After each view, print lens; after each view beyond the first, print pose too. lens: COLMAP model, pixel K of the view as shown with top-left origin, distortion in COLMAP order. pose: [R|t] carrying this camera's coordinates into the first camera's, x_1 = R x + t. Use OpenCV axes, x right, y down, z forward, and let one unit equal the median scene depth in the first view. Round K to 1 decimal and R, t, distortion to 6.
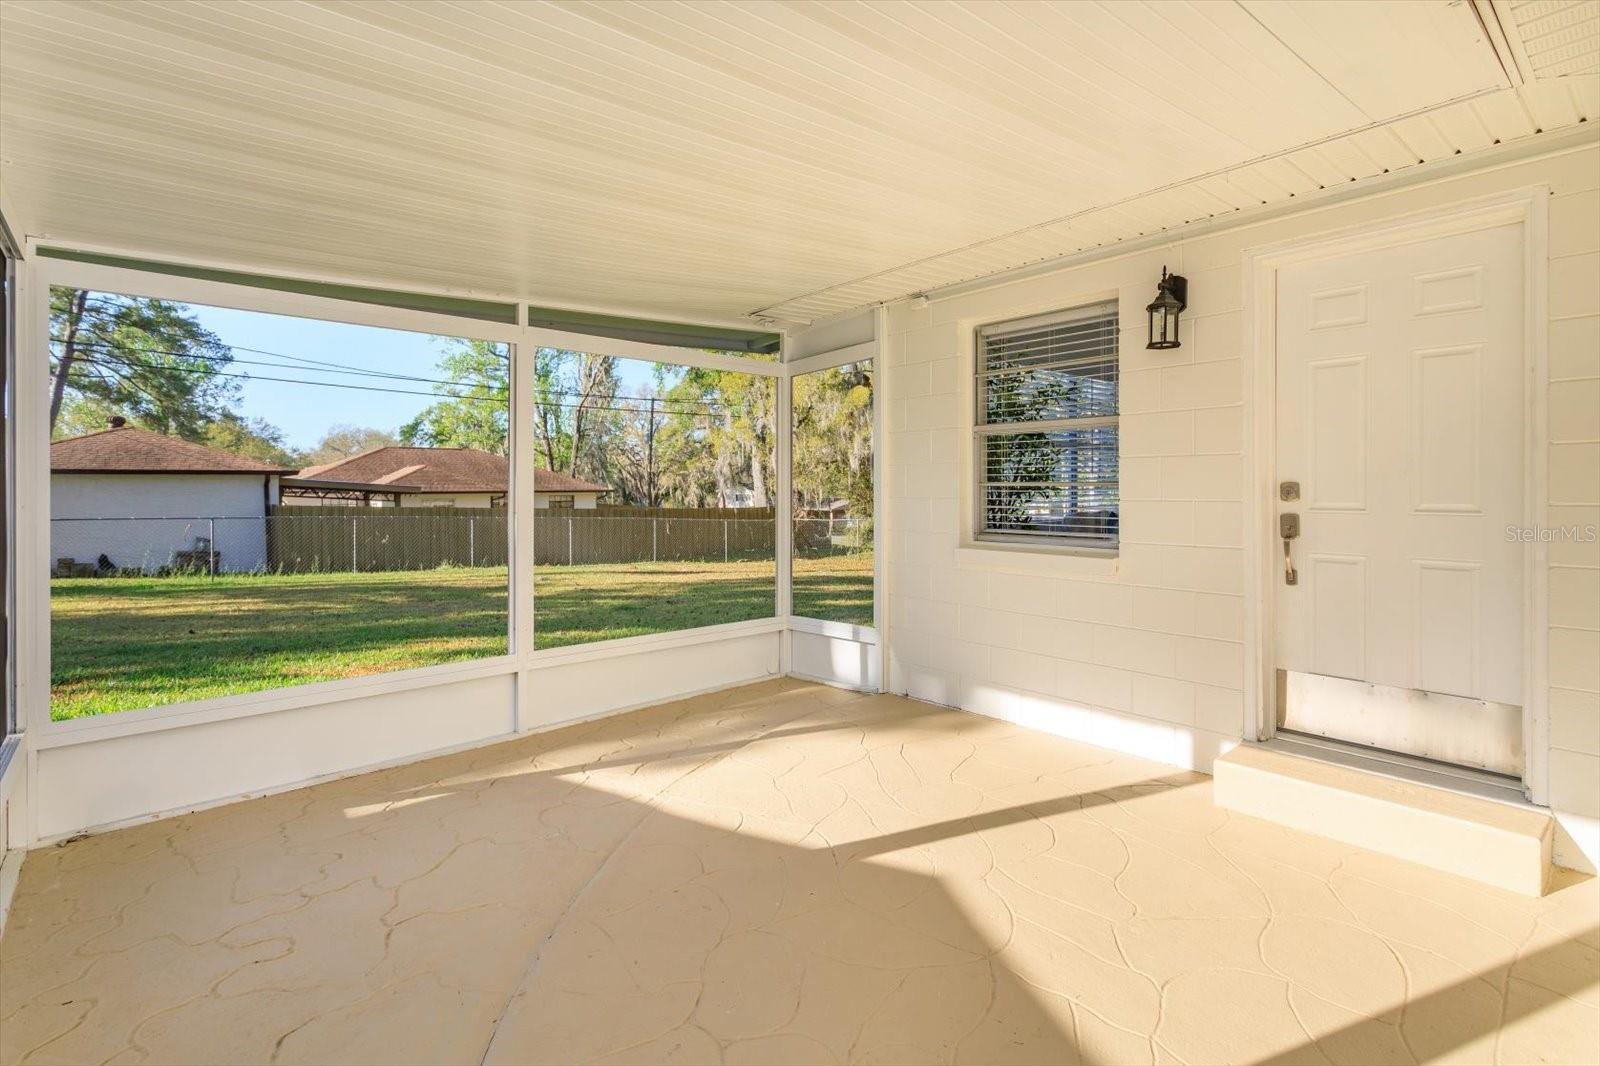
lens RADIAL K [[770.7, 0, 797.4], [0, 770.7, 498.3], [0, 0, 1]] dist [0.015023, -0.000230]
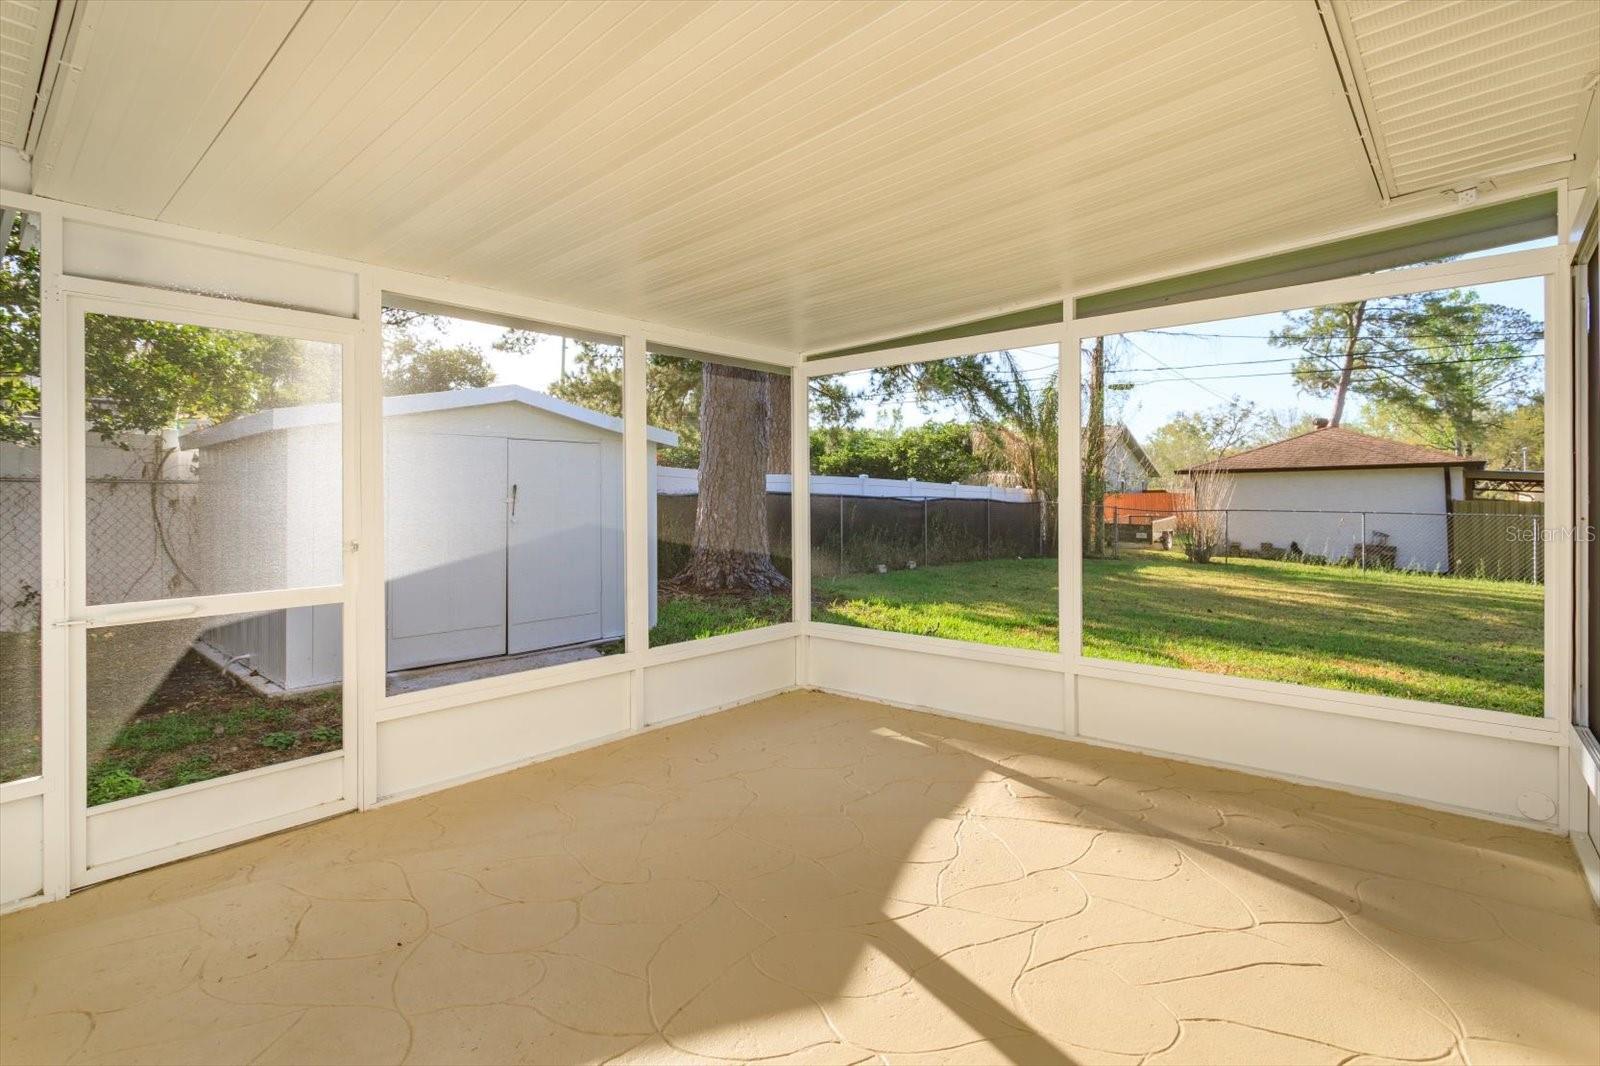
lens RADIAL K [[770.7, 0, 797.4], [0, 770.7, 498.3], [0, 0, 1]] dist [0.015023, -0.000230]
pose [[0.141432, 0.008167, -0.989914, 0.074281], [0.000899, 0.999964, 0.008378, -0.000938], [0.989948, -0.002075, 0.141420, 0.068195]]
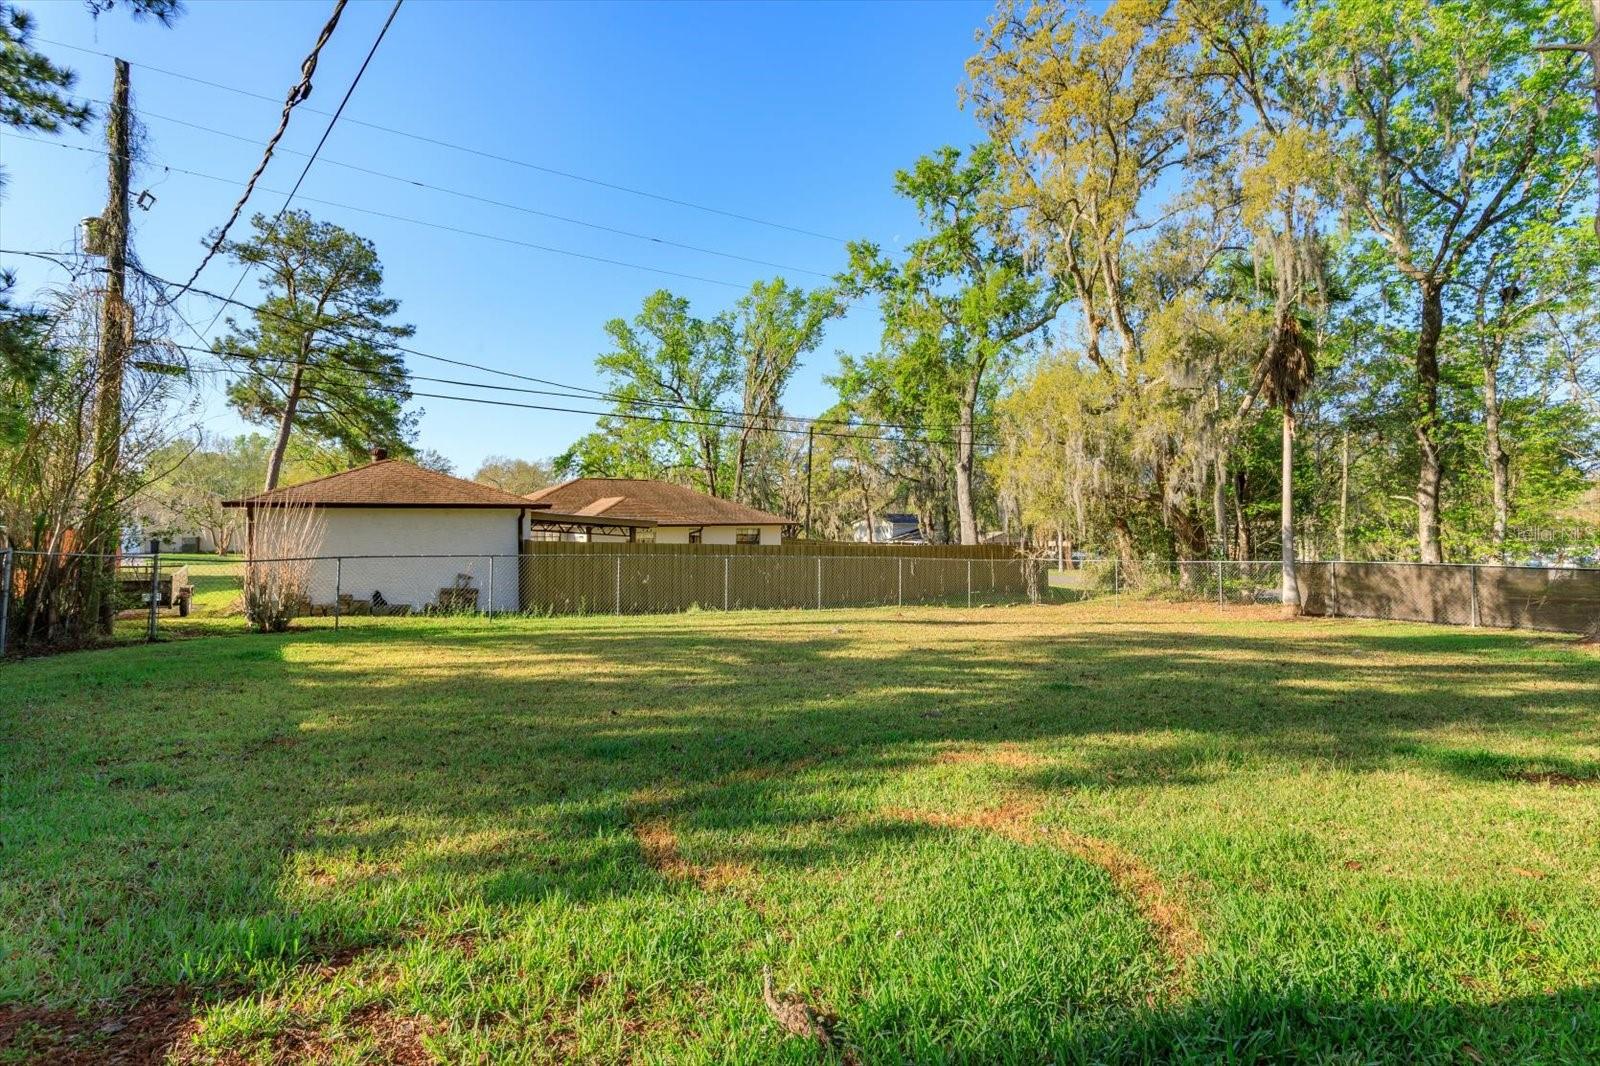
lens RADIAL K [[779.4, 0, 792.0], [0, 779.4, 505.2], [0, 0, 1]] dist [-0.002785, -0.000269]
pose [[0.989812, 0.003974, -0.142322, -0.138347], [-0.008235, 0.999535, -0.029368, -0.005867], [0.142140, 0.030241, 0.989385, 0.064733]]
